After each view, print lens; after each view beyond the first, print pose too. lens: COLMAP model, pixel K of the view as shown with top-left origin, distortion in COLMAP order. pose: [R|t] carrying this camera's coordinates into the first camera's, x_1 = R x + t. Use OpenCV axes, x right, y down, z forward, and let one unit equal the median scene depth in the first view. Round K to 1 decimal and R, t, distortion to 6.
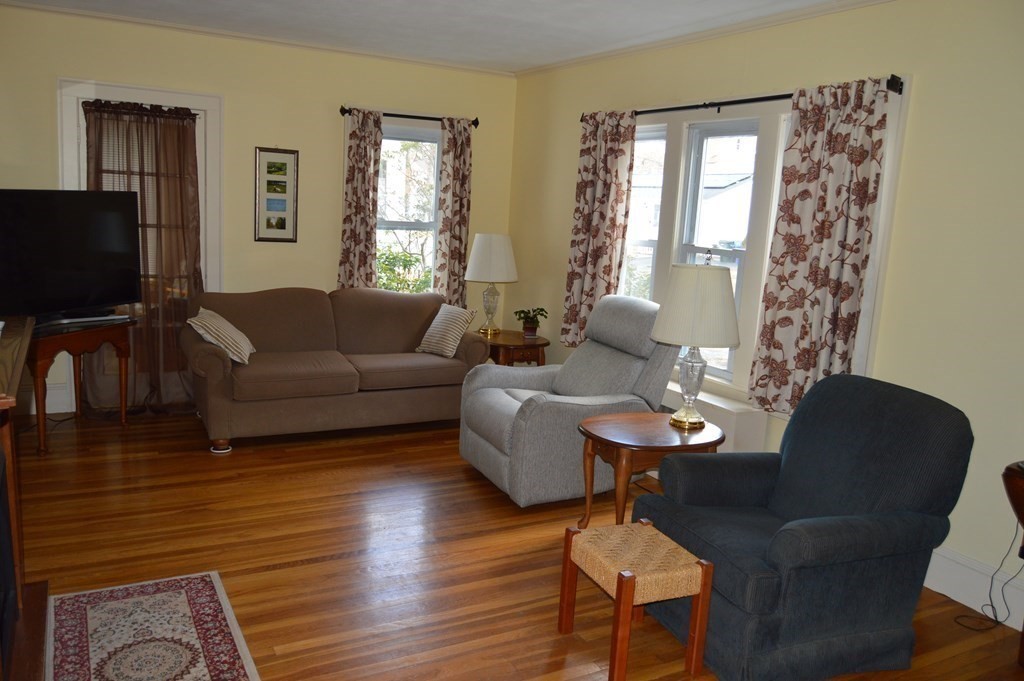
lens RADIAL K [[806.2, 0, 512.6], [0, 806.2, 341.5], [0, 0, 1]] dist [-0.007242, 0.004690]
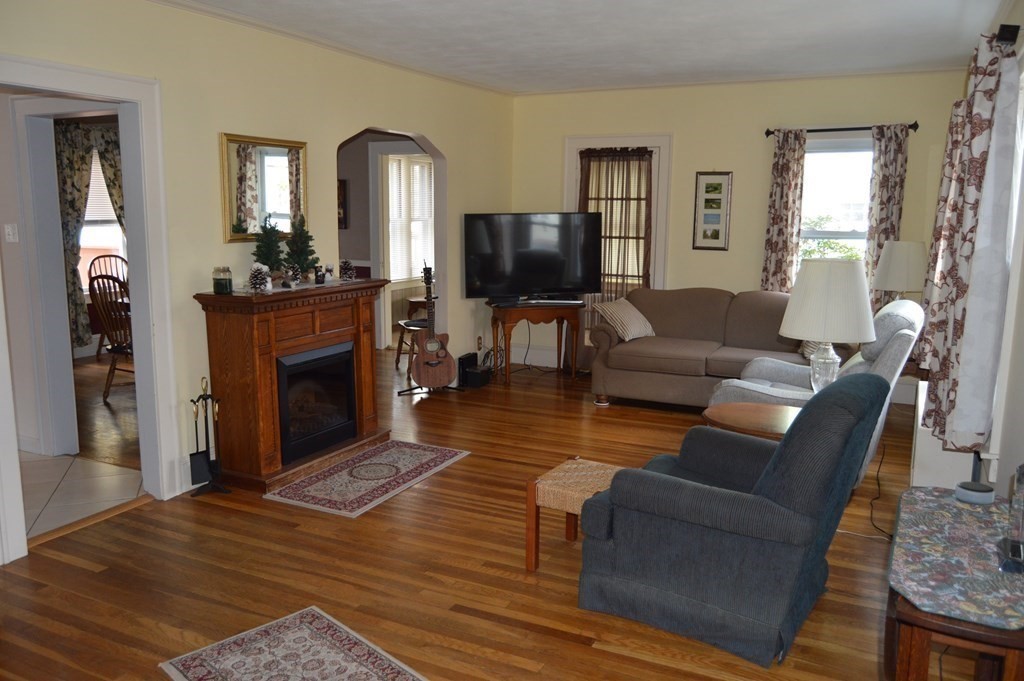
lens RADIAL K [[806.2, 0, 512.4], [0, 806.2, 339.3], [0, 0, 1]] dist [-0.007242, 0.004690]
pose [[0.571254, 0.082226, -0.816644, 0.525836], [-0.118137, 0.992846, 0.017328, 0.020629], [0.812227, 0.086577, 0.576882, 0.092668]]
